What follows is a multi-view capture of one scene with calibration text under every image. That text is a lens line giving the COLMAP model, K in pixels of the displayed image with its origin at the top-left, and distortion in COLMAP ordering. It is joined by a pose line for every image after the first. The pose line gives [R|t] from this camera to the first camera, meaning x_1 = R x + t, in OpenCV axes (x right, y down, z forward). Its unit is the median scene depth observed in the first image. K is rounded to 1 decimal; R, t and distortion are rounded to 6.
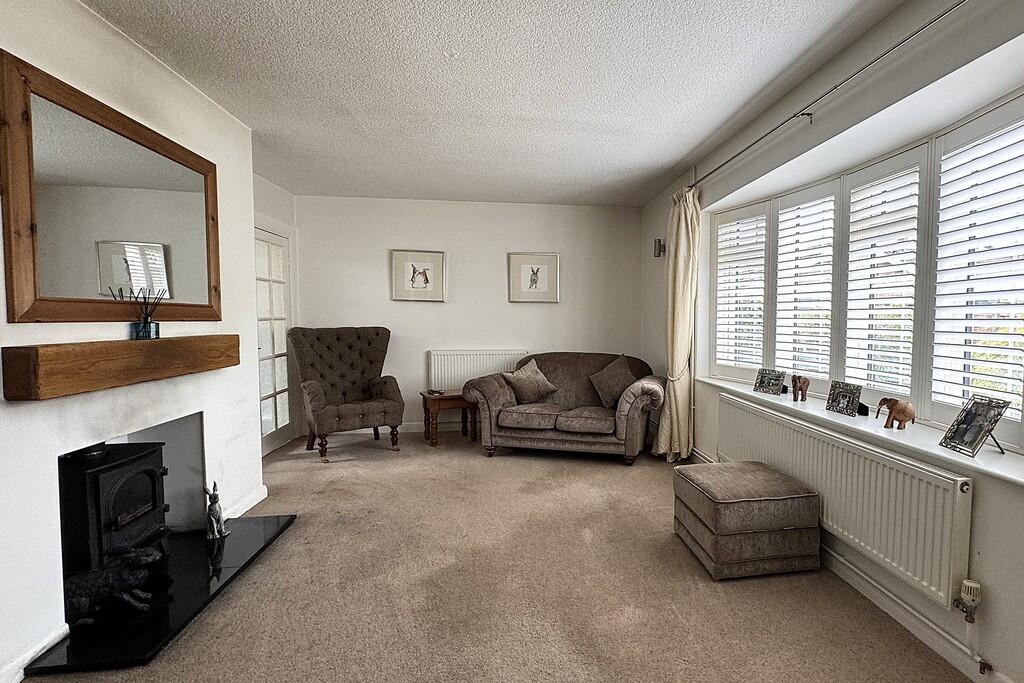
lens RADIAL K [[486.3, 0, 517.6], [0, 486.3, 343.3], [0, 0, 1]] dist [-0.009962, 0.000648]
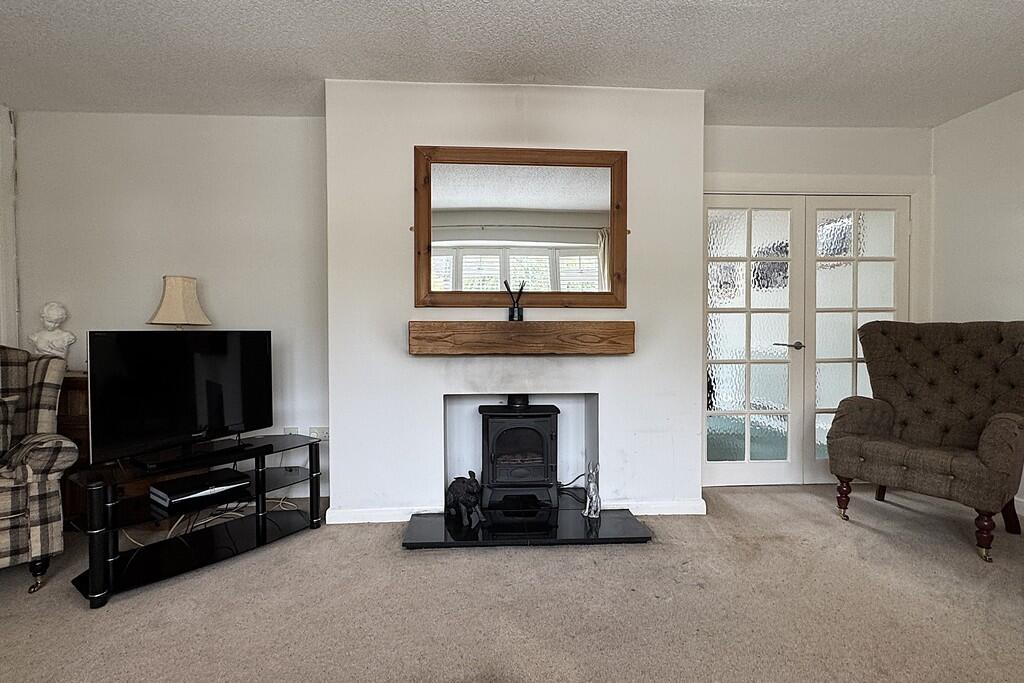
lens RADIAL K [[486.3, 0, 512.3], [0, 486.3, 335.3], [0, 0, 1]] dist [-0.009962, 0.000648]
pose [[0.008627, 0.030630, -0.999494, 0.320057], [-0.051322, 0.998227, 0.030148, -0.006750], [0.998645, 0.051036, 0.010184, 0.627408]]
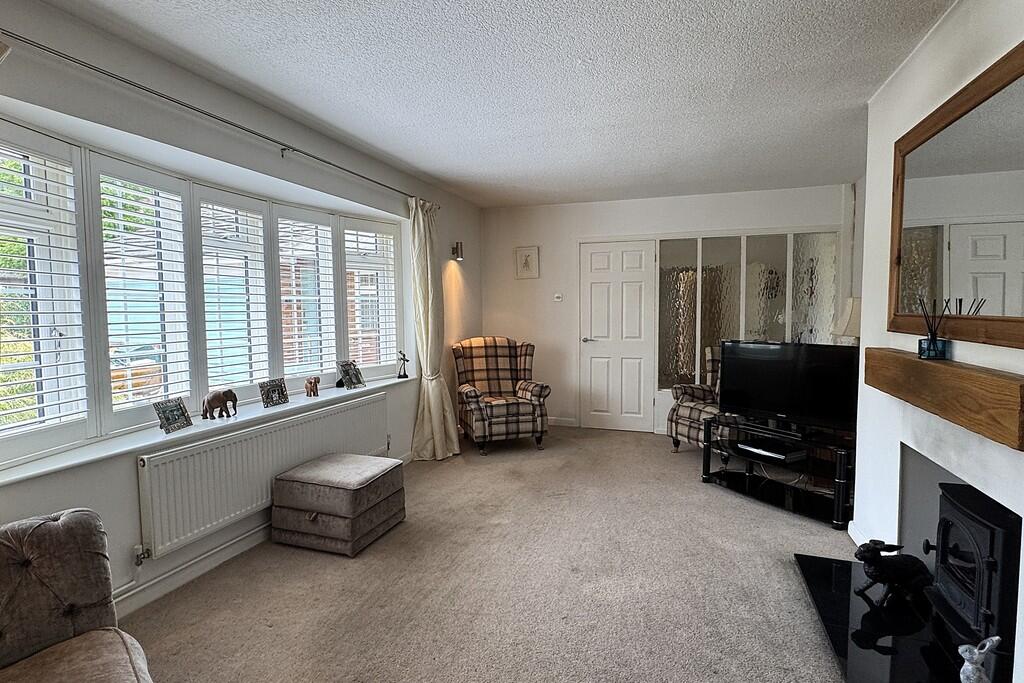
lens RADIAL K [[486.3, 0, 514.5], [0, 486.3, 338.1], [0, 0, 1]] dist [-0.009962, 0.000648]
pose [[-0.925161, -0.015679, 0.379252, -0.262534], [0.027994, 0.993607, 0.109368, -0.102917], [-0.378542, 0.111800, -0.918807, 1.310300]]
